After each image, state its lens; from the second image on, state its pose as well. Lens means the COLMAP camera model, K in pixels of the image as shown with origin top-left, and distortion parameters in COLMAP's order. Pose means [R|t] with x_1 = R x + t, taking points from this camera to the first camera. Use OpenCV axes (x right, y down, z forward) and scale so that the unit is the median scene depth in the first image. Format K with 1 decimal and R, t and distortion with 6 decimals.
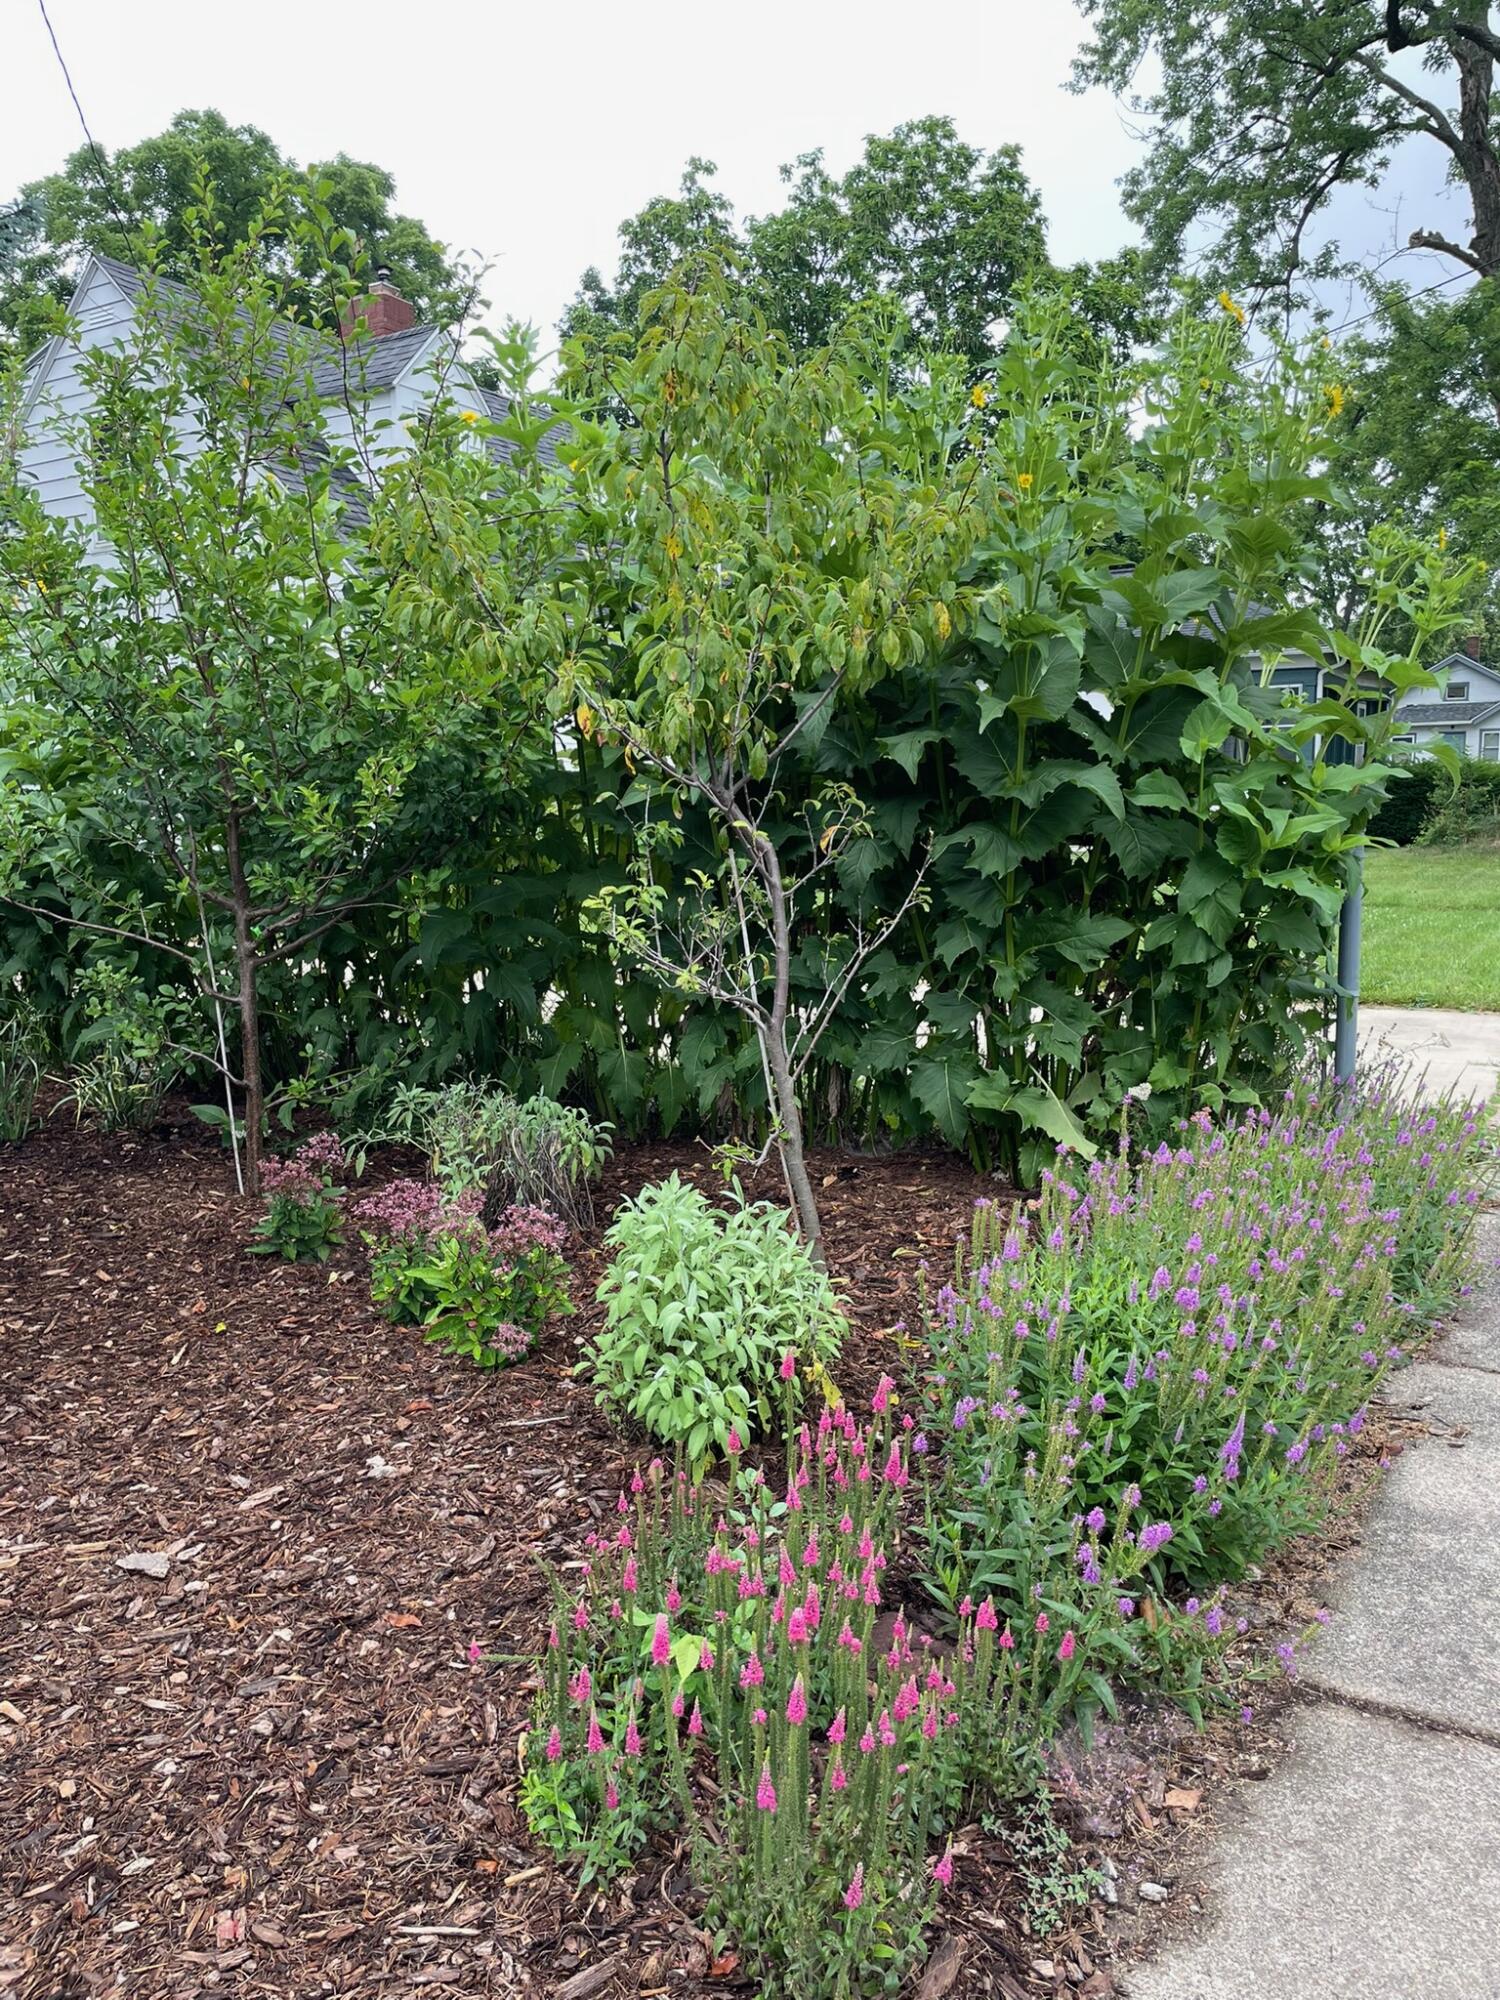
lens RADIAL K [[1442.9, 0, 750.0], [0, 1442.9, 1000.0], [0, 0, 1]] dist [0.148041, -0.157350]
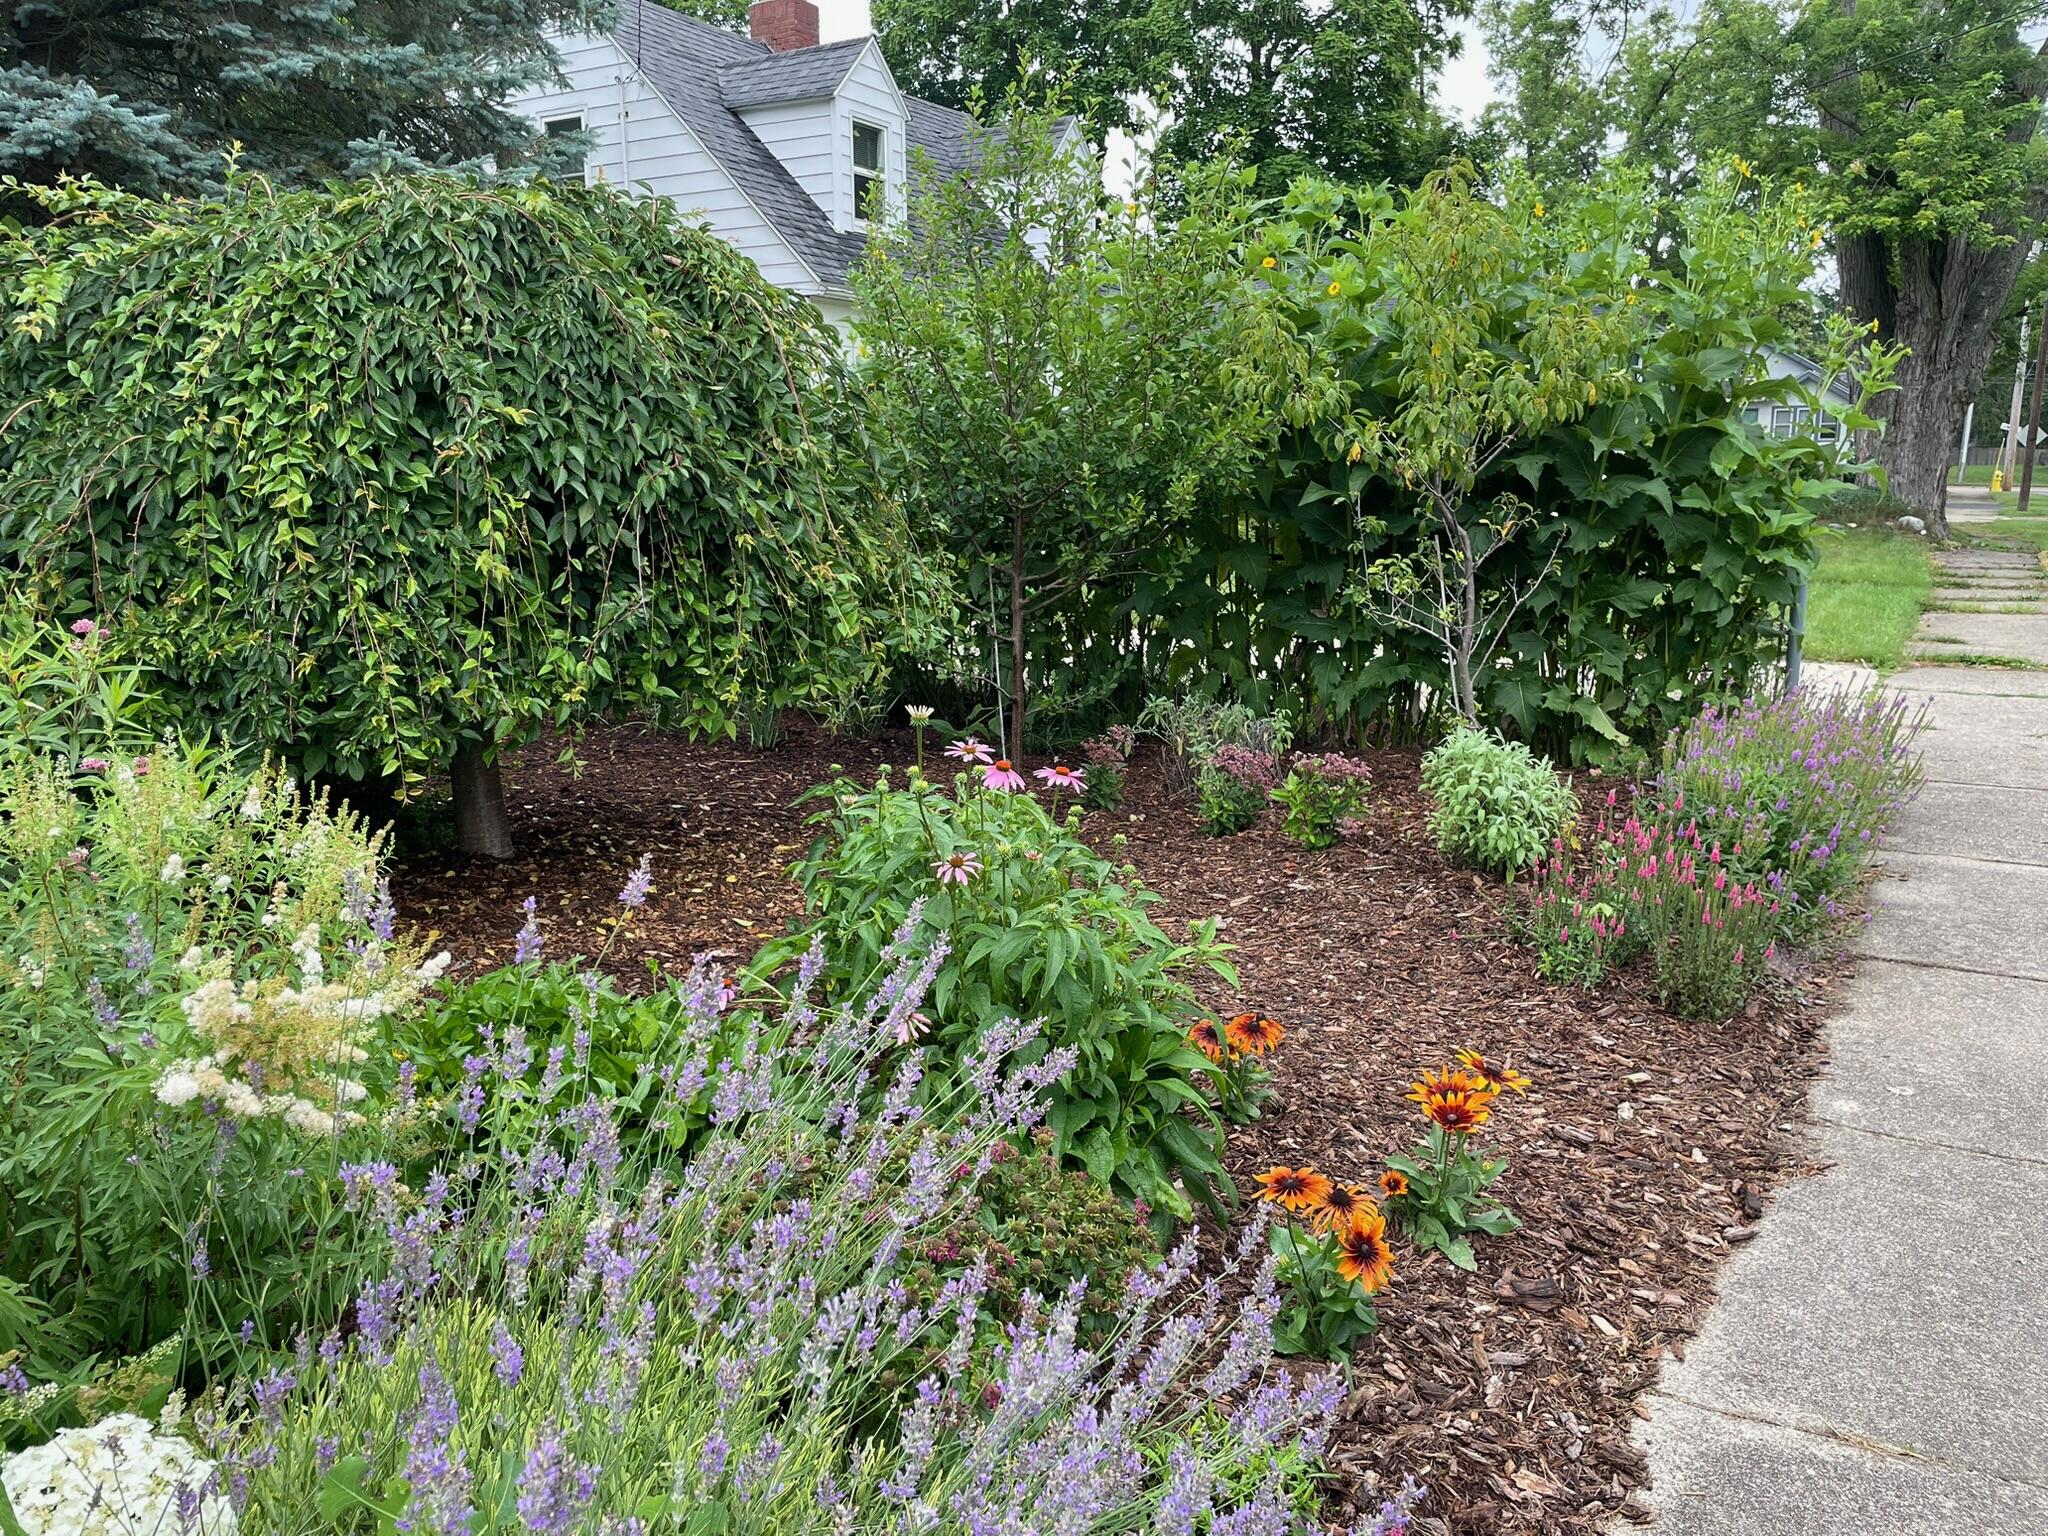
lens RADIAL K [[1554.5, 0, 1020.4], [0, 1554.5, 741.1], [0, 0, 1]] dist [0.062670, -0.006693]
pose [[0.999470, 0.002829, 0.032419, -0.475436], [-0.004181, 0.999121, 0.041715, 0.045959], [-0.032273, -0.041828, 0.998603, -0.626776]]
